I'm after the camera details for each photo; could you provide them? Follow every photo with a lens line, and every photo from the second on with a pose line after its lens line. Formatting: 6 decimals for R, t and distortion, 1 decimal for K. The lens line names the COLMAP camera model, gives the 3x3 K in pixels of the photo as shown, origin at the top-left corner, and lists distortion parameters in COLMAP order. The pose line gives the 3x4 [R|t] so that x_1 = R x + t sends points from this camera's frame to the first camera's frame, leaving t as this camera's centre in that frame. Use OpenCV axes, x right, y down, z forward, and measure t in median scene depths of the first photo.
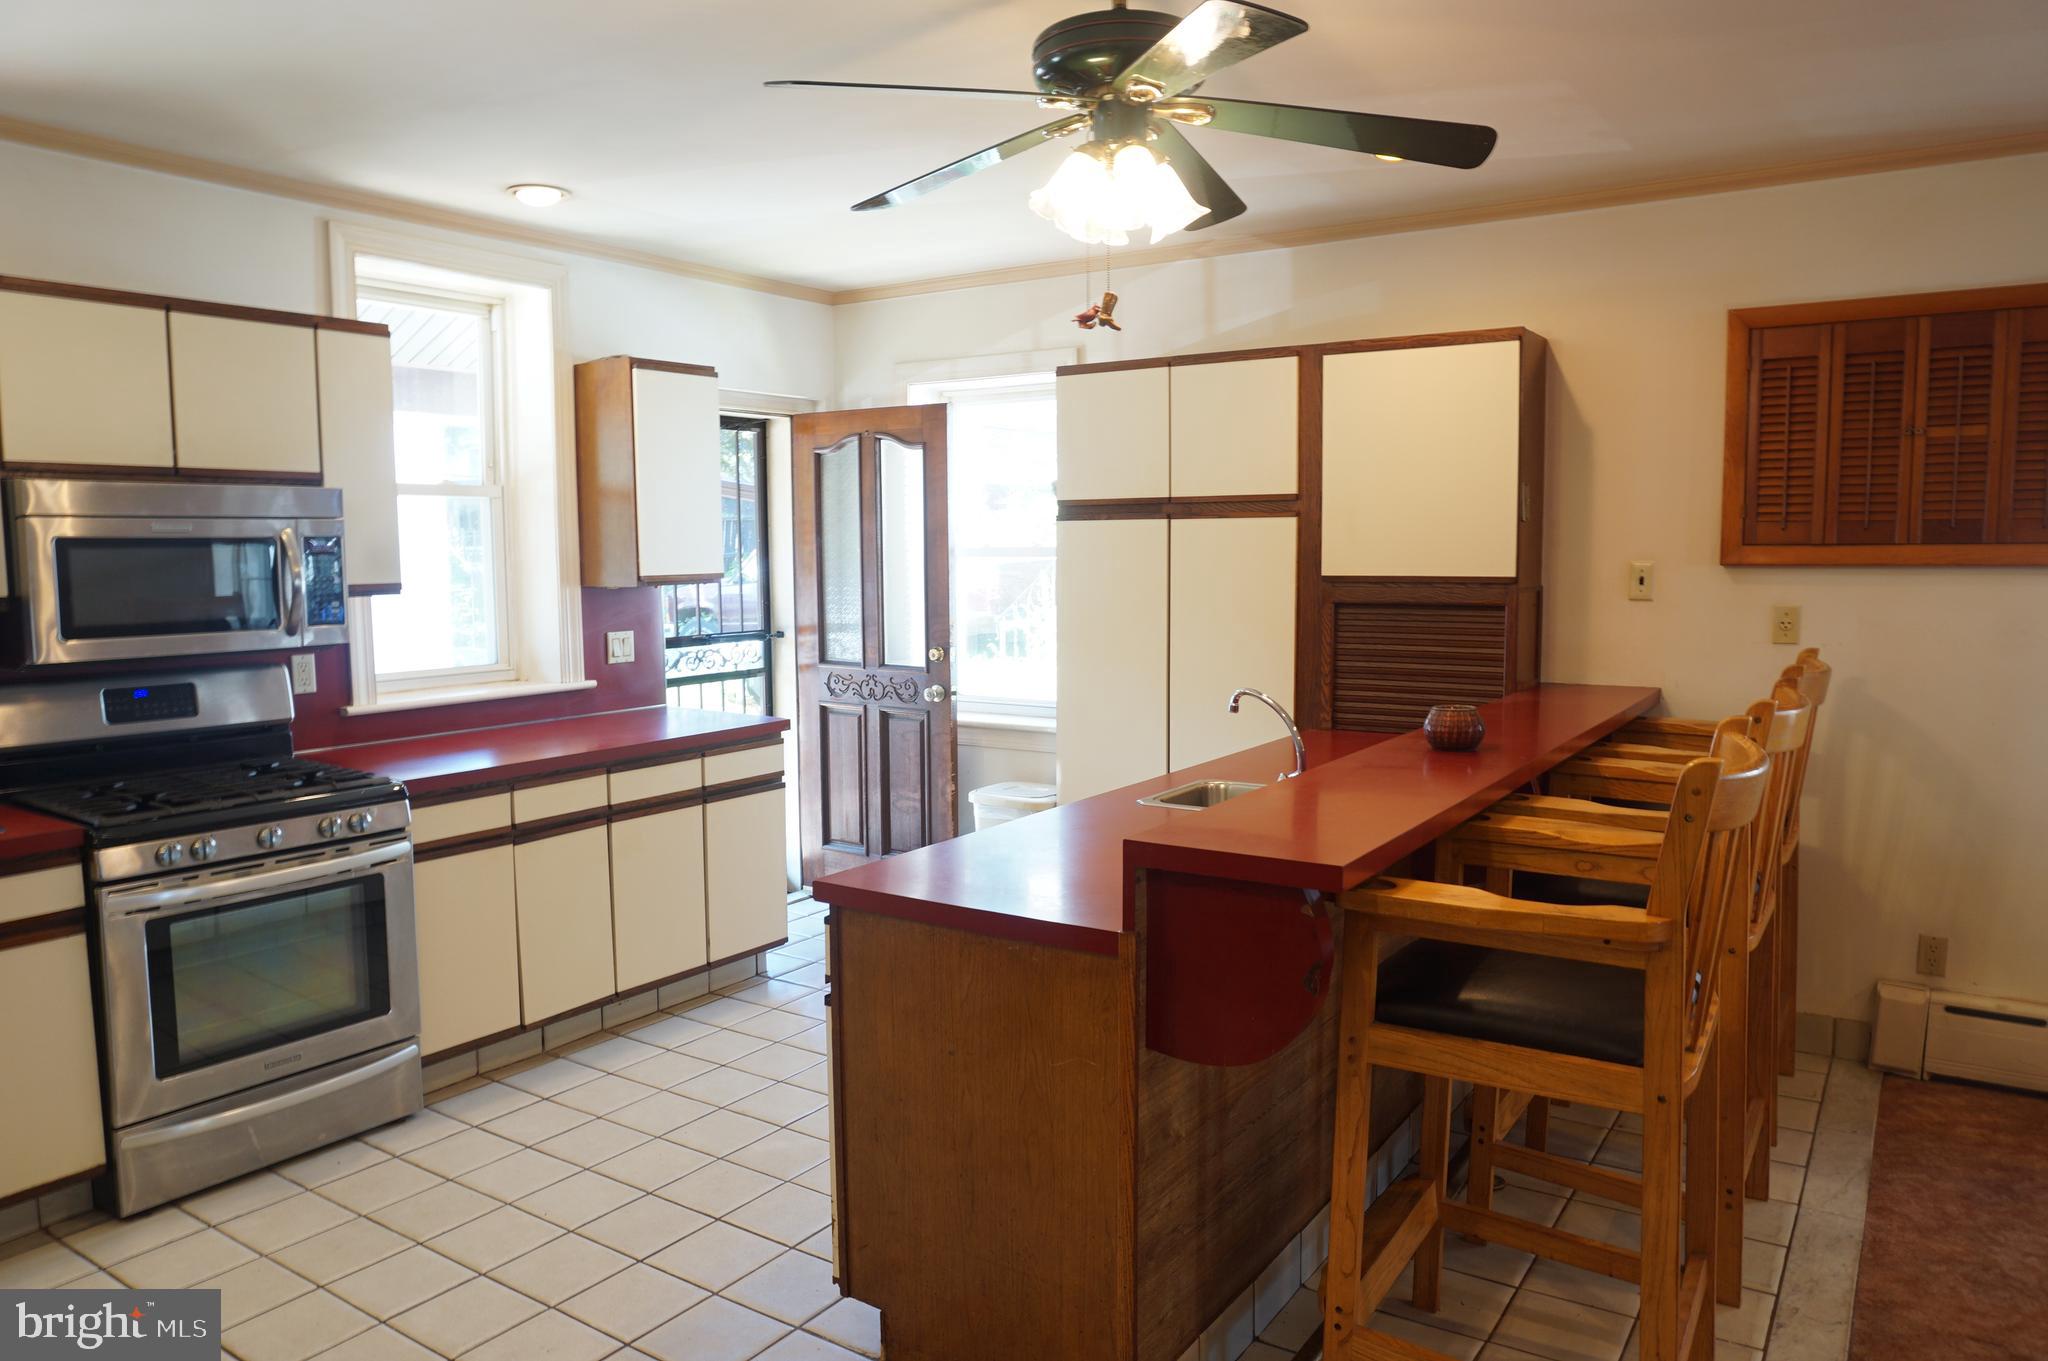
lens RADIAL K [[1379.4, 0, 1025.7], [0, 1379.4, 674.0], [0, 0, 1]] dist [-0.061846, 0.039764]
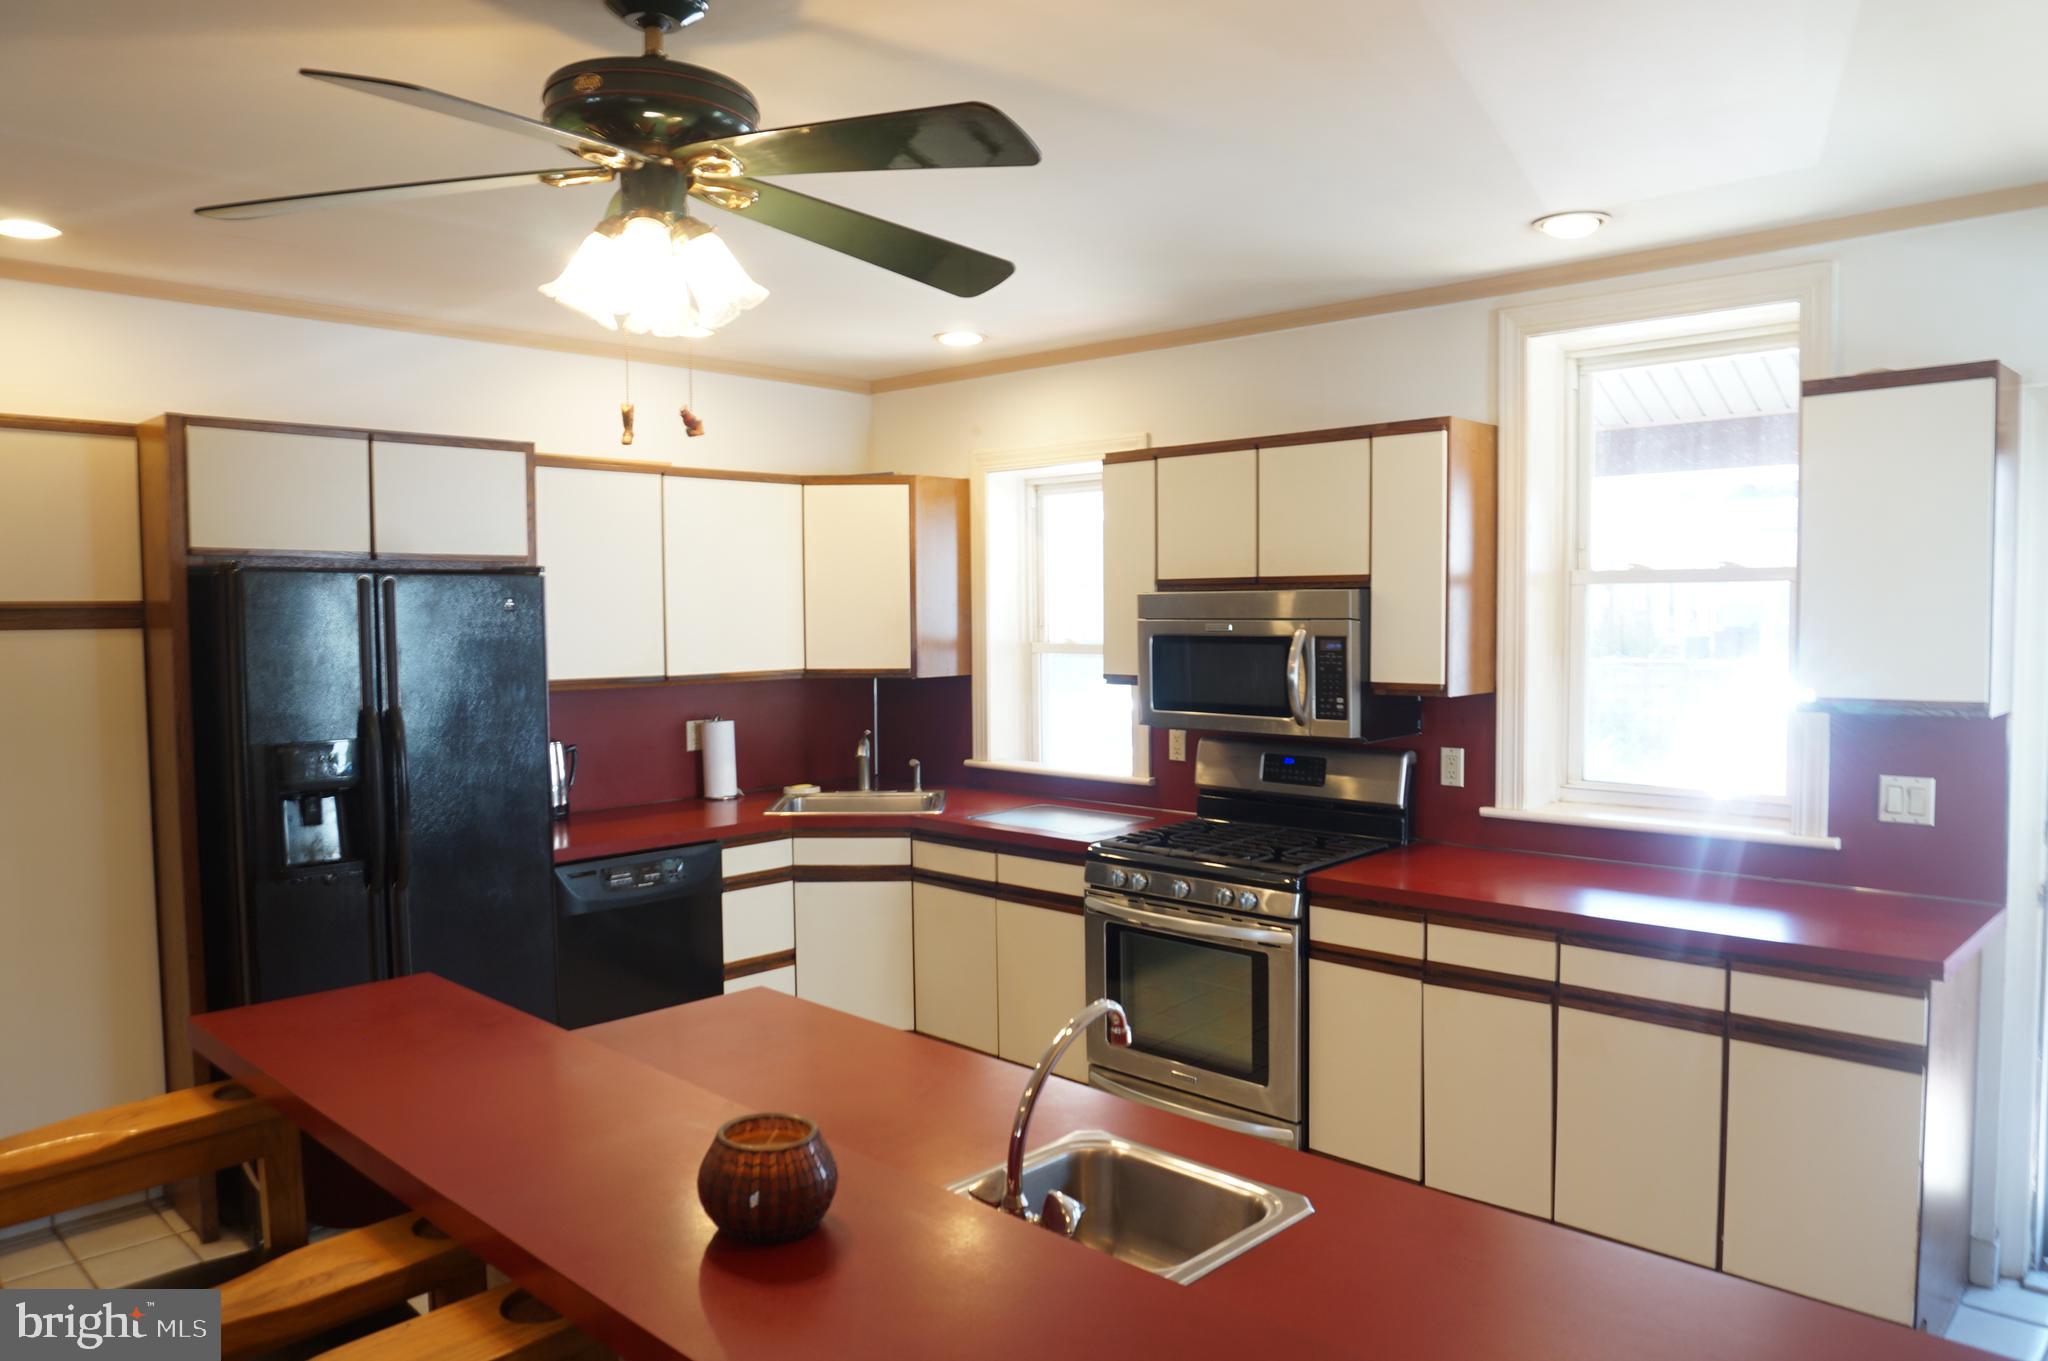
lens RADIAL K [[1379.4, 0, 1025.1], [0, 1379.4, 680.0], [0, 0, 1]] dist [-0.061846, 0.039764]
pose [[-0.167685, 0.045926, -0.984770, 0.546529], [-0.088957, 0.994134, 0.061510, -0.103330], [0.981819, 0.097916, -0.162616, 0.878825]]
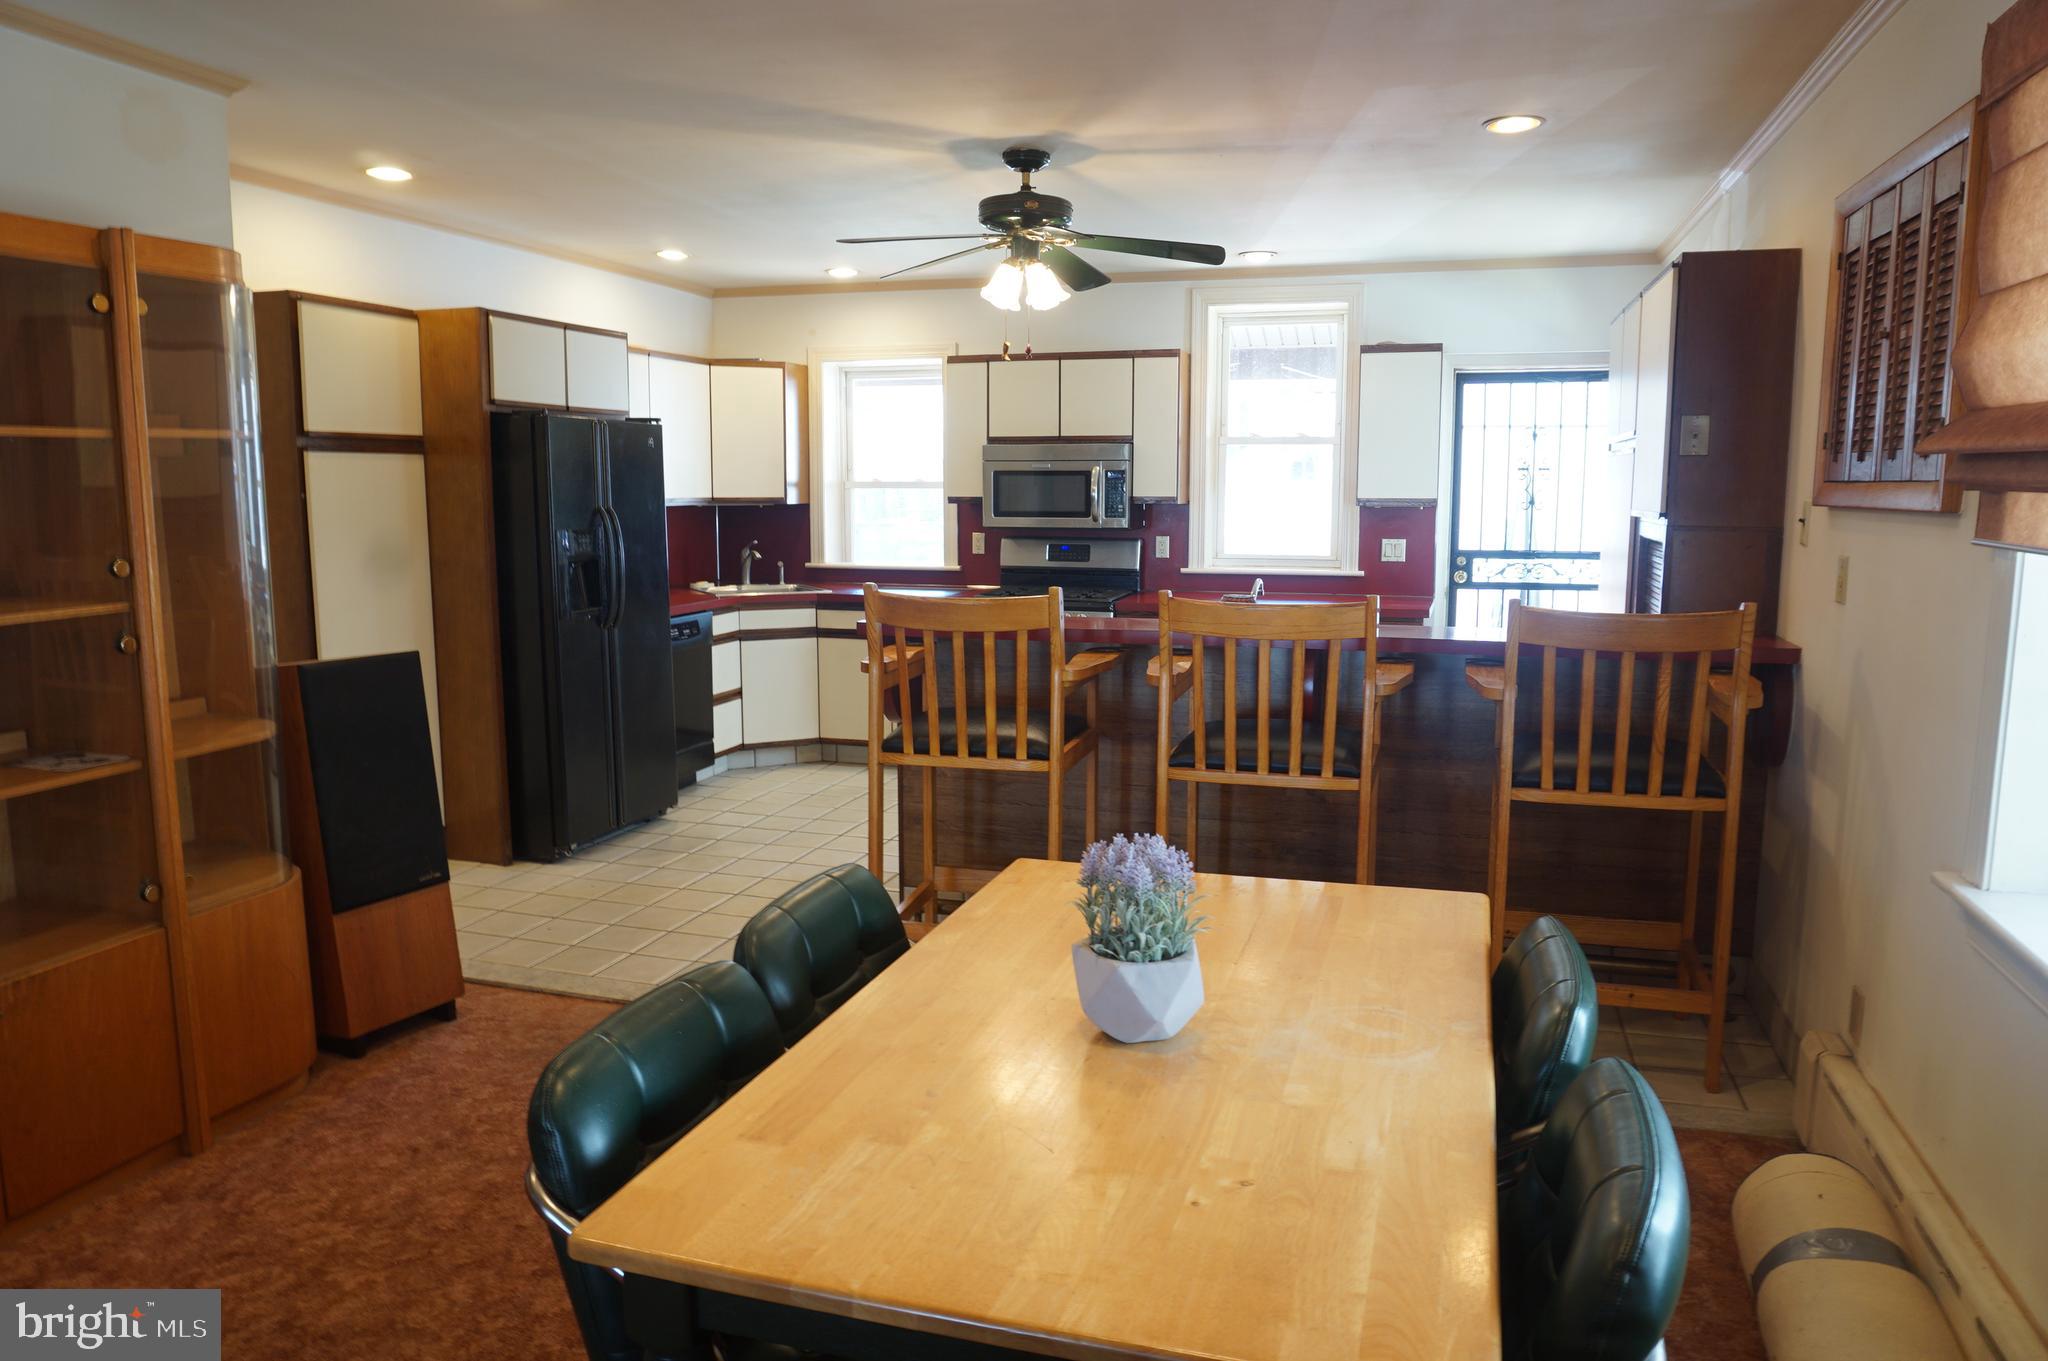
lens RADIAL K [[1379.4, 0, 1007.3], [0, 1379.4, 683.4], [0, 0, 1]] dist [-0.061846, 0.039764]
pose [[0.282839, 0.132704, -0.949943, 1.208172], [-0.091768, 0.989584, 0.110919, -0.005228], [0.954768, 0.055802, 0.292070, 0.293235]]
